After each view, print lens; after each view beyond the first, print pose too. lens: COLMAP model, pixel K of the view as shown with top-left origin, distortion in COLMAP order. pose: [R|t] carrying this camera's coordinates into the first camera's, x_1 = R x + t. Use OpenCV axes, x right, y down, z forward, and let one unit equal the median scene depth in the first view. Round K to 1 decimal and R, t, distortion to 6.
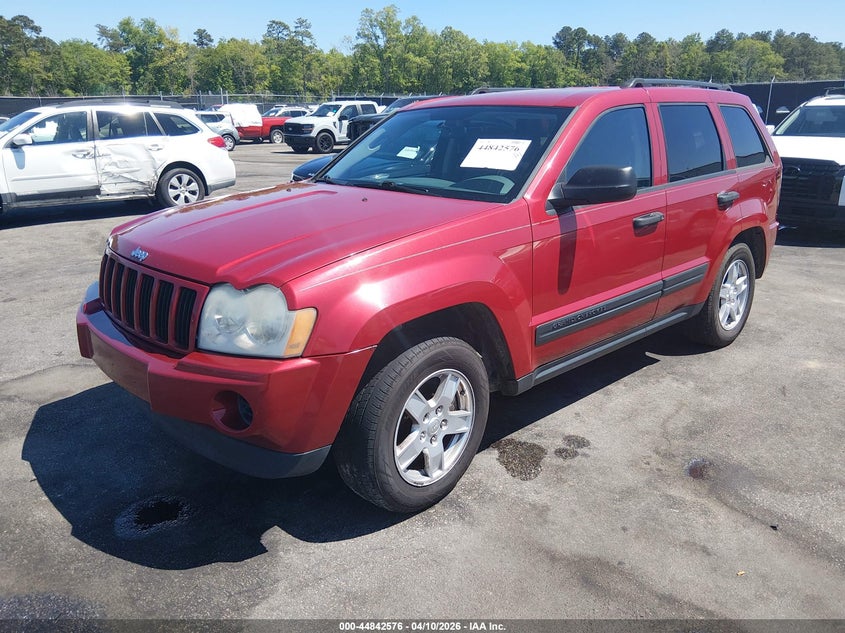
lens RADIAL K [[651.1, 0, 420.9], [0, 651.1, 320.2], [0, 0, 1]] dist [0.049647, -0.085393]
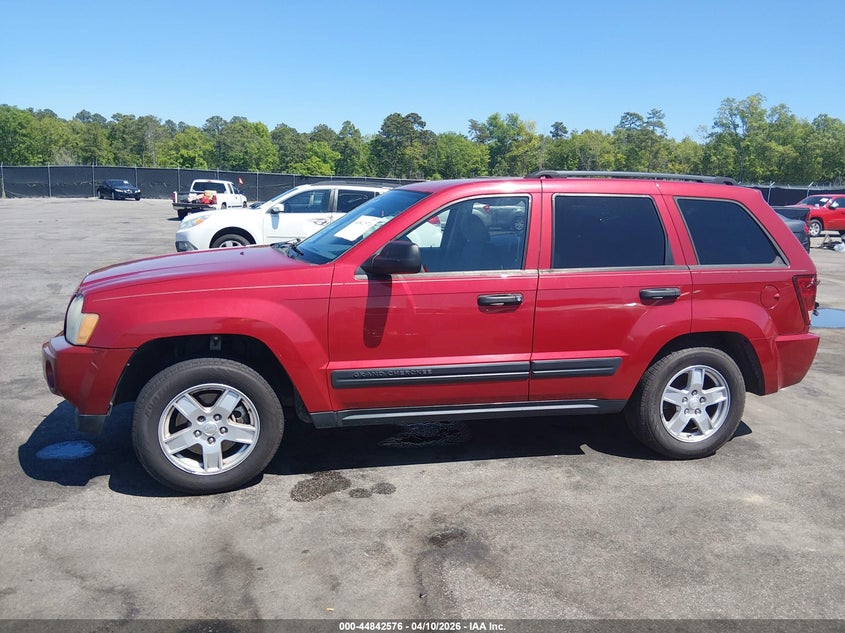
lens RADIAL K [[651.1, 0, 425.7], [0, 651.1, 318.9], [0, 0, 1]] dist [0.049647, -0.085393]
pose [[0.868124, 0.124304, -0.480530, 0.245862], [-0.182759, 0.980168, -0.076621, -0.006490], [0.461475, 0.154338, 0.873625, 0.012101]]
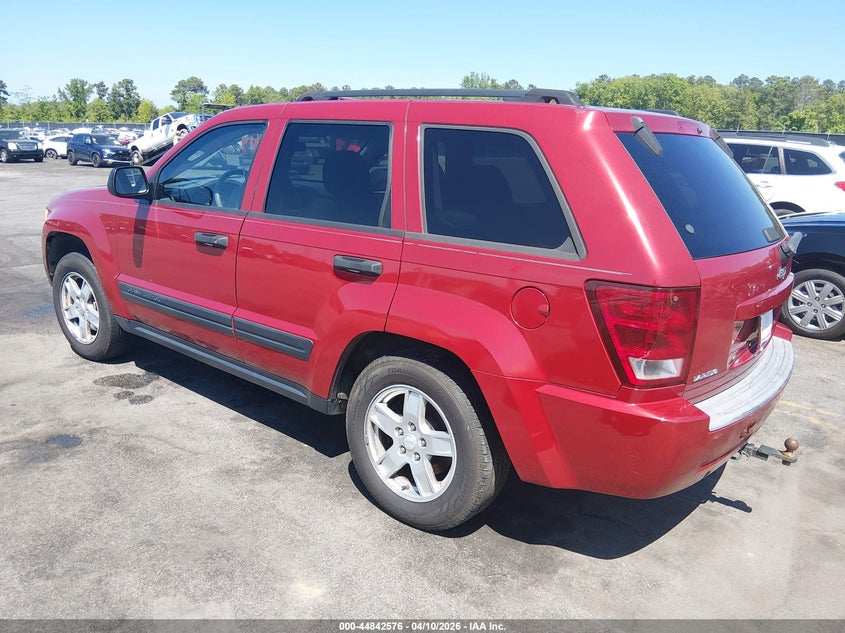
lens RADIAL K [[651.1, 0, 414.4], [0, 651.1, 316.9], [0, 0, 1]] dist [0.049647, -0.085393]
pose [[0.127290, 0.275967, -0.952701, 0.432708], [-0.340054, 0.914442, 0.219450, -0.117594], [0.931751, 0.296036, 0.210243, 0.364853]]
